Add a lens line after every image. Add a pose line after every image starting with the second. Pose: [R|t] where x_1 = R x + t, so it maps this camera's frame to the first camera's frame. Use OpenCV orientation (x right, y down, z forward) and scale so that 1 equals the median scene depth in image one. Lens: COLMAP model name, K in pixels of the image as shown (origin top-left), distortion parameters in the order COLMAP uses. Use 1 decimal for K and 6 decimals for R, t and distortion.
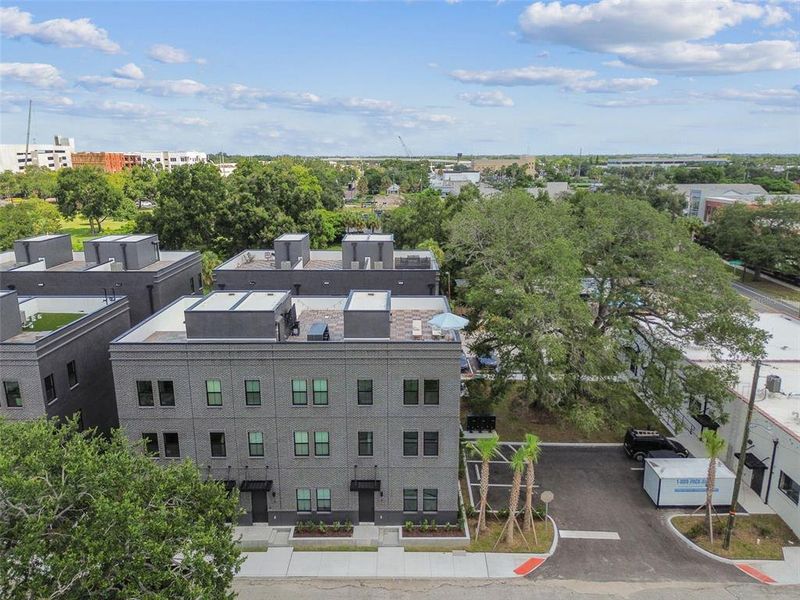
lens RADIAL K [[568.7, 0, 400.0], [0, 568.7, 300.0], [0, 0, 1]] dist [0.063972, -0.057269]
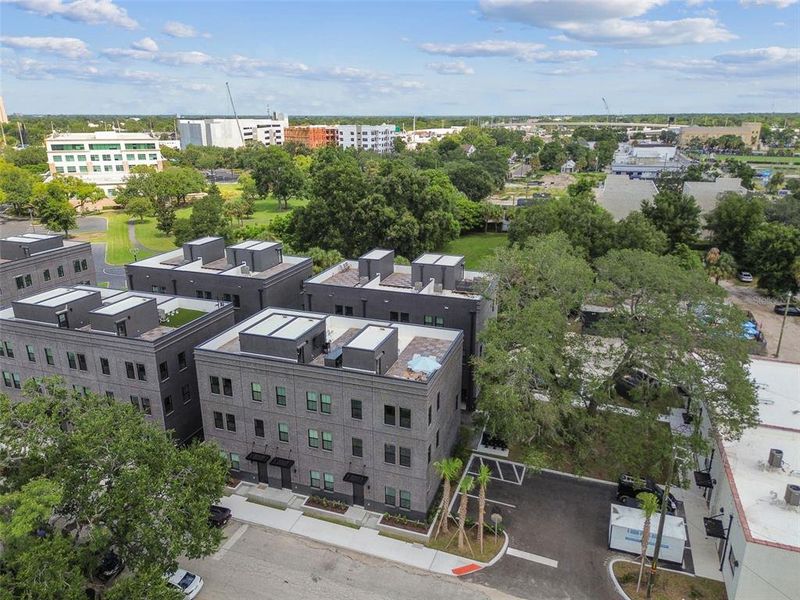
lens RADIAL K [[568.7, 0, 400.0], [0, 568.7, 300.0], [0, 0, 1]] dist [0.063972, -0.057269]
pose [[0.941826, 0.103632, -0.319726, 0.401924], [-0.081676, 0.993332, 0.081371, -0.190926], [0.326026, -0.050523, 0.944010, -0.174059]]
